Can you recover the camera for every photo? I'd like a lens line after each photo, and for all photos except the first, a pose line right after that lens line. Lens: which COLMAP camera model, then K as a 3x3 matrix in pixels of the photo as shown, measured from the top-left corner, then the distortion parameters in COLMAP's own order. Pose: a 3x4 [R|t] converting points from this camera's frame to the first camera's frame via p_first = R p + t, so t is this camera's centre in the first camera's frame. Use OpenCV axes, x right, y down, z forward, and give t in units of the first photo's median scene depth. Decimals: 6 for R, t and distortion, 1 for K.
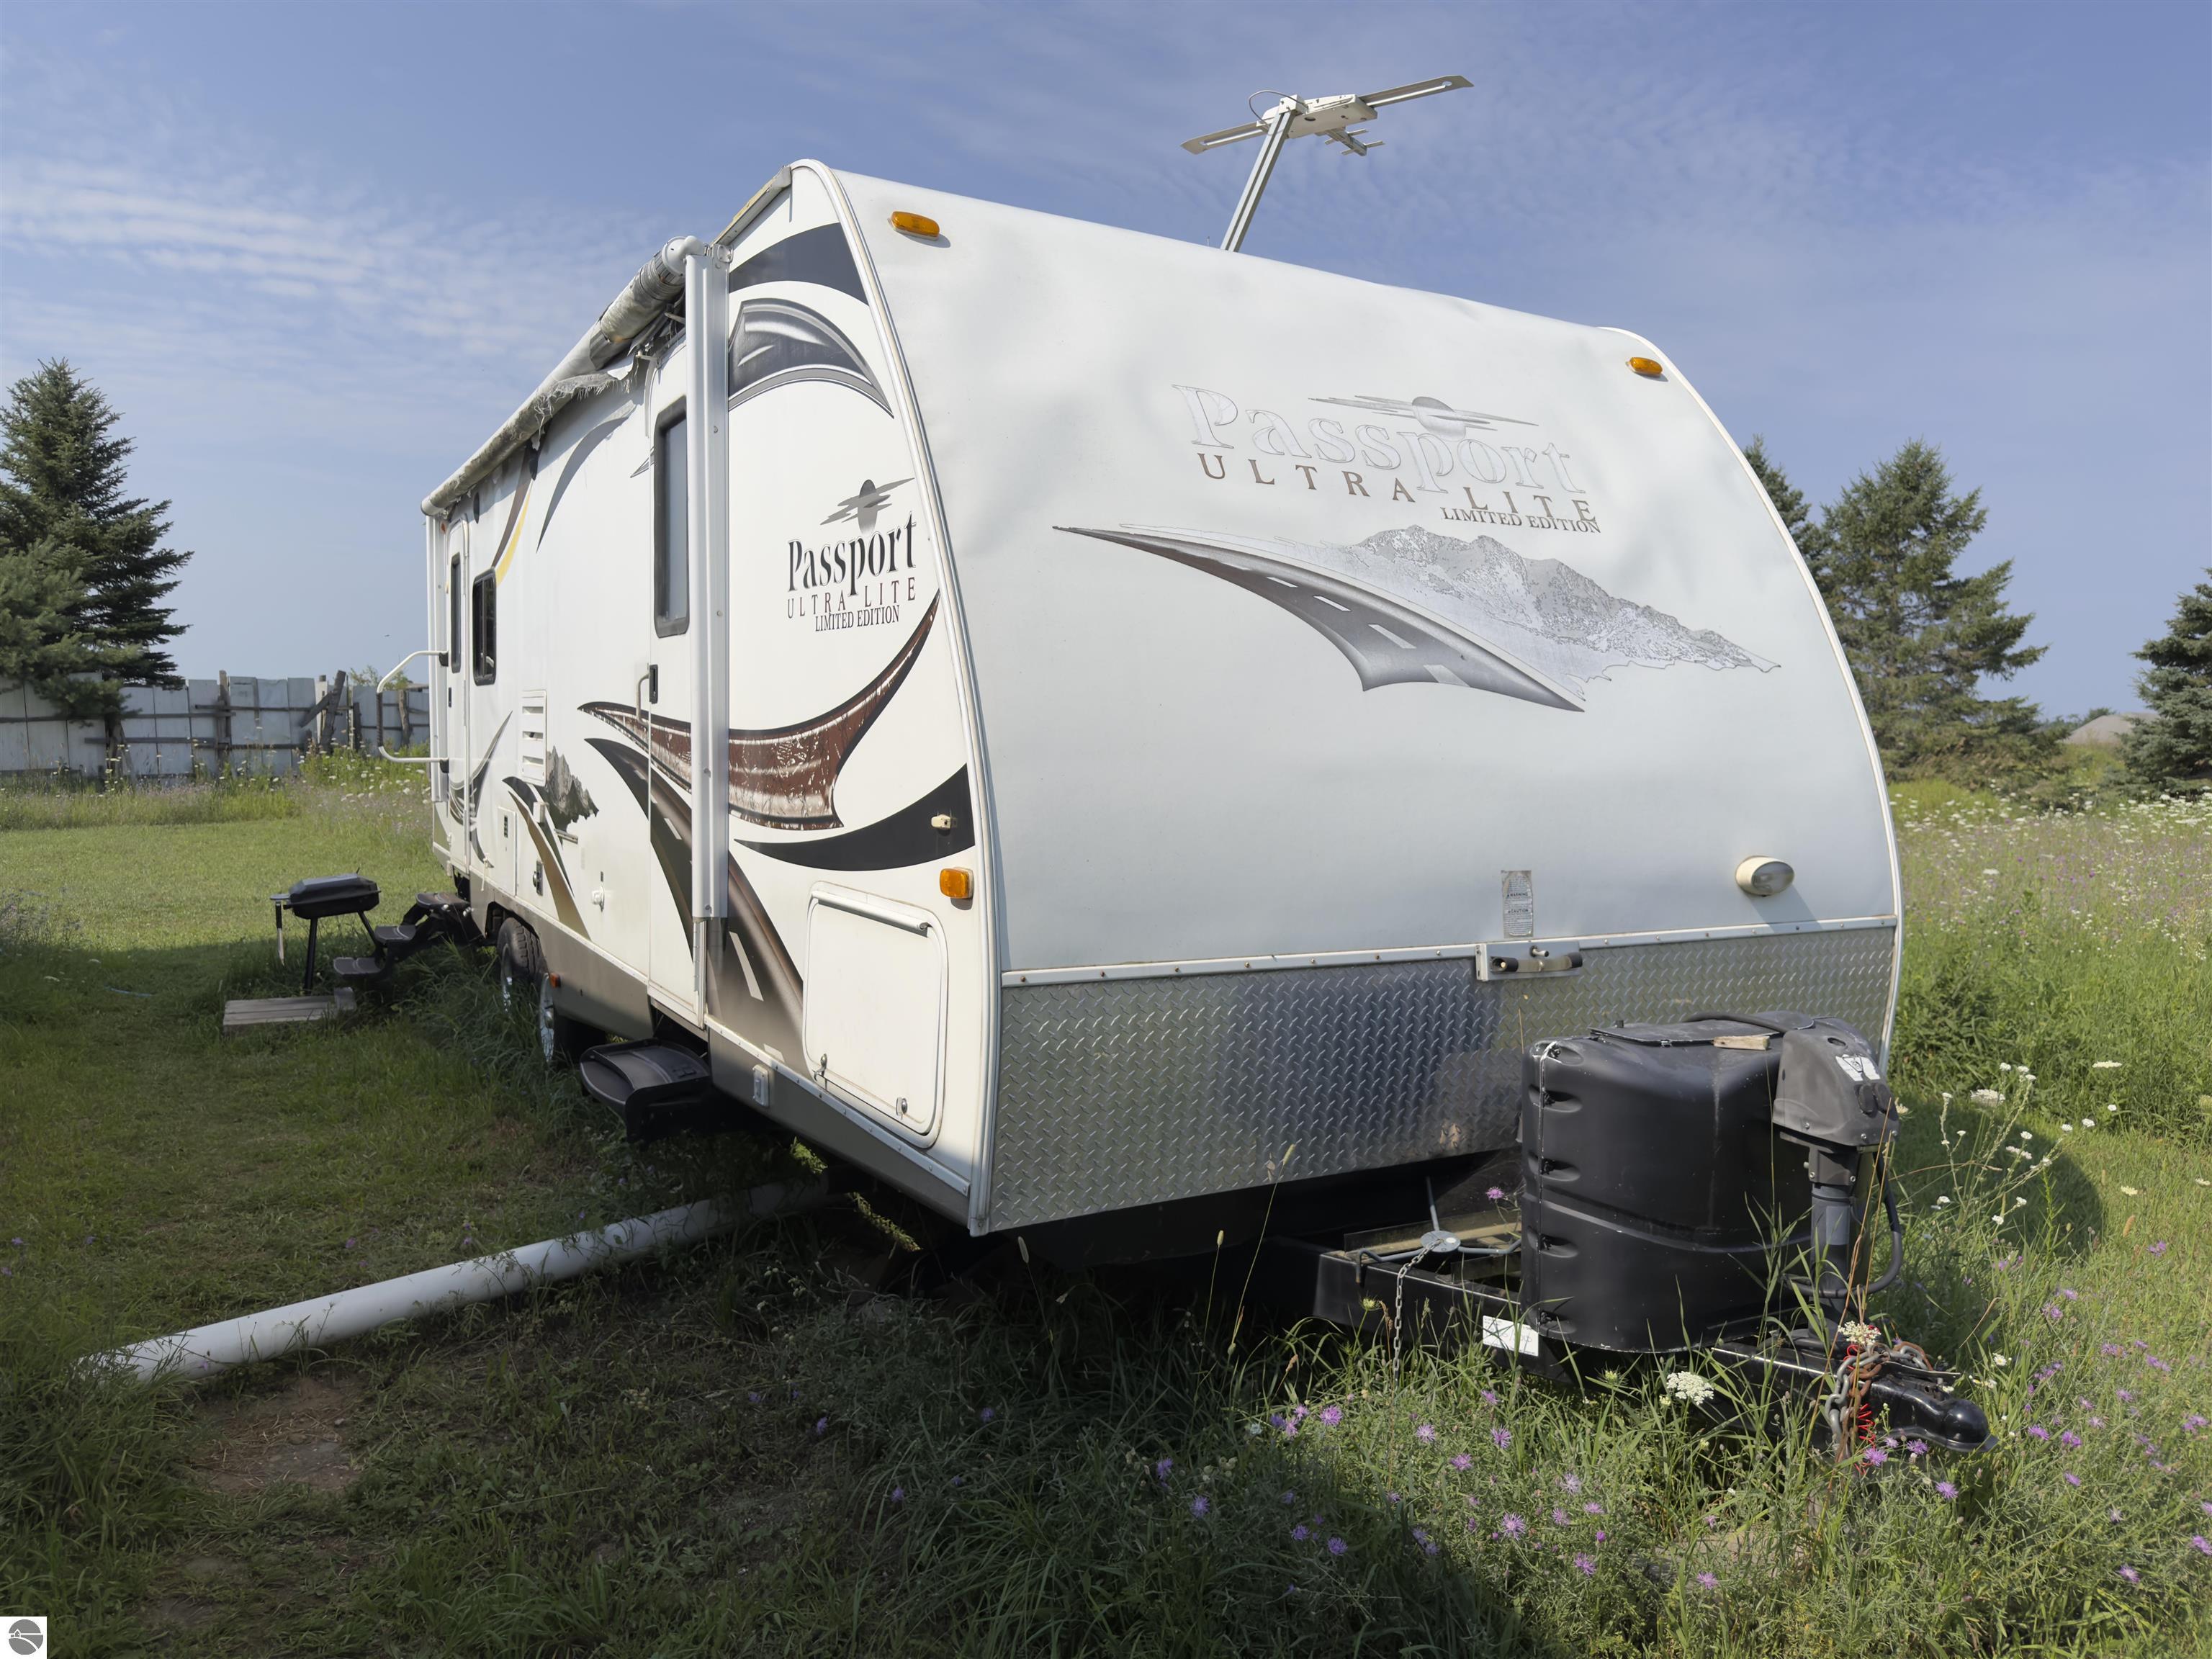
lens RADIAL K [[1541.9, 0, 1110.8], [0, 1541.9, 835.9], [0, 0, 1]] dist [0.097287, -0.111067]
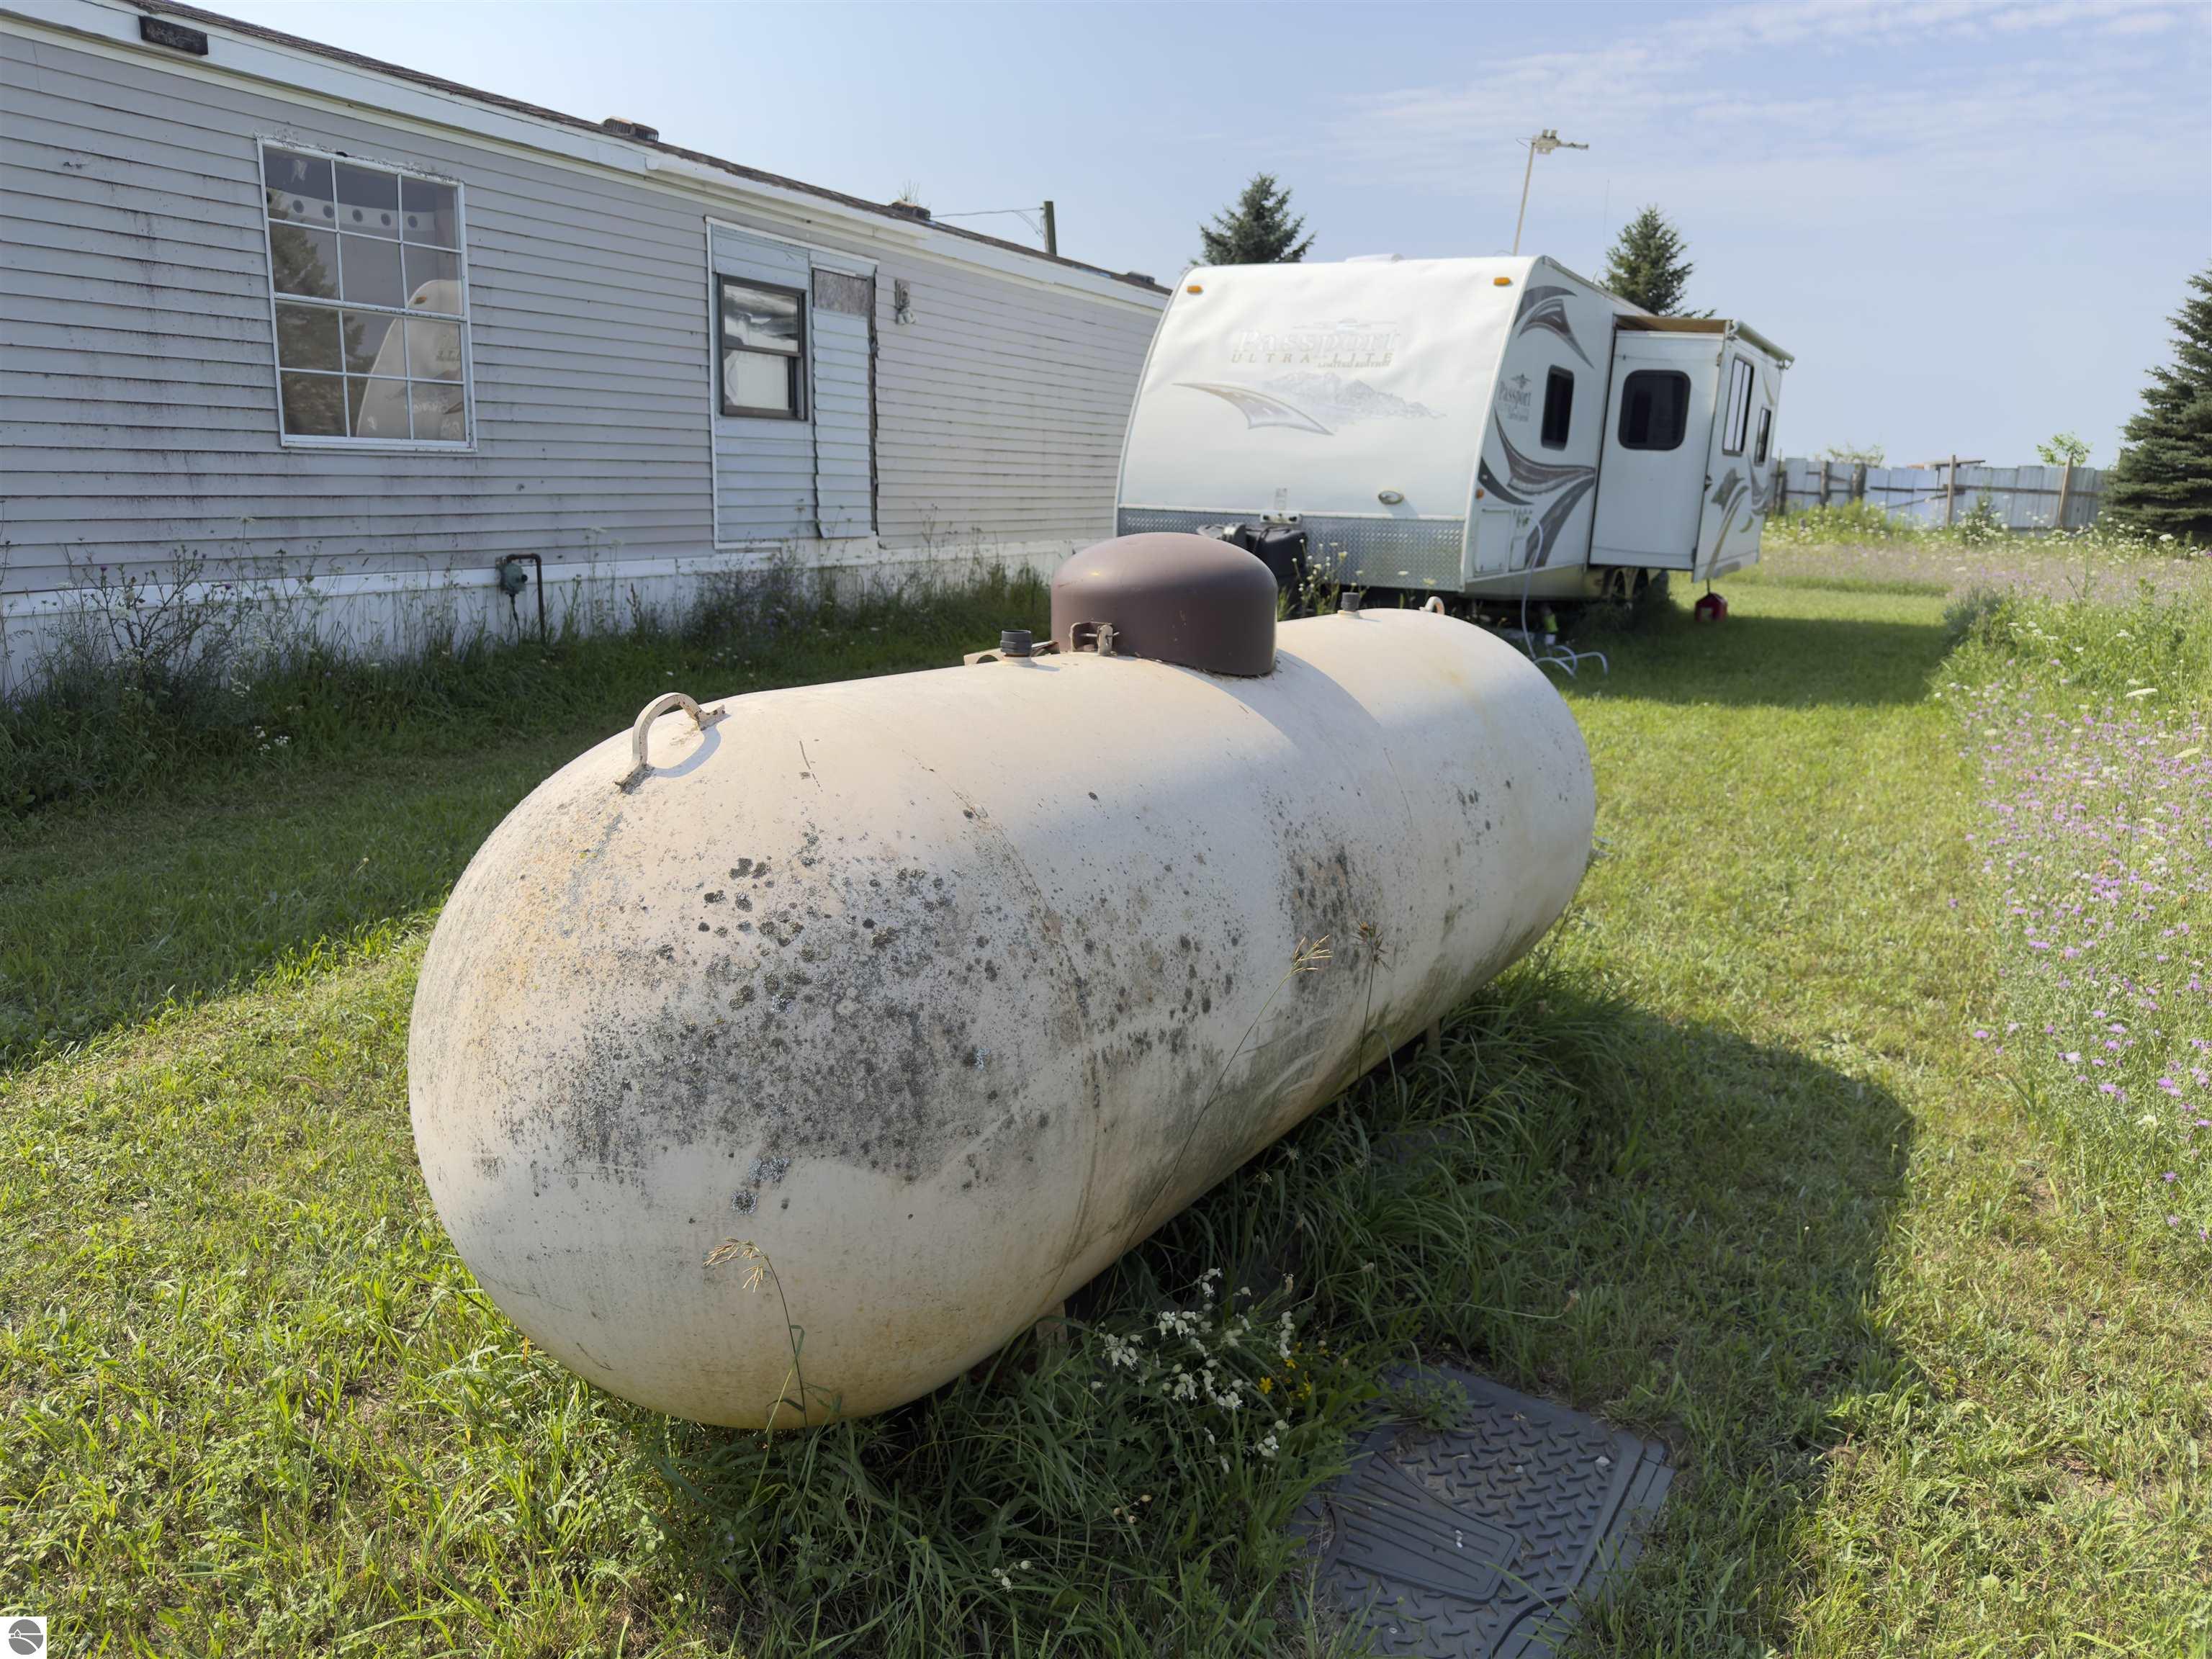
lens RADIAL K [[1541.9, 0, 1110.8], [0, 1541.9, 835.9], [0, 0, 1]] dist [0.097287, -0.111067]
pose [[0.513511, 0.195292, -0.835564, 0.322181], [-0.078811, 0.980375, 0.180704, 0.019642], [0.854456, -0.026942, 0.518825, -0.106445]]
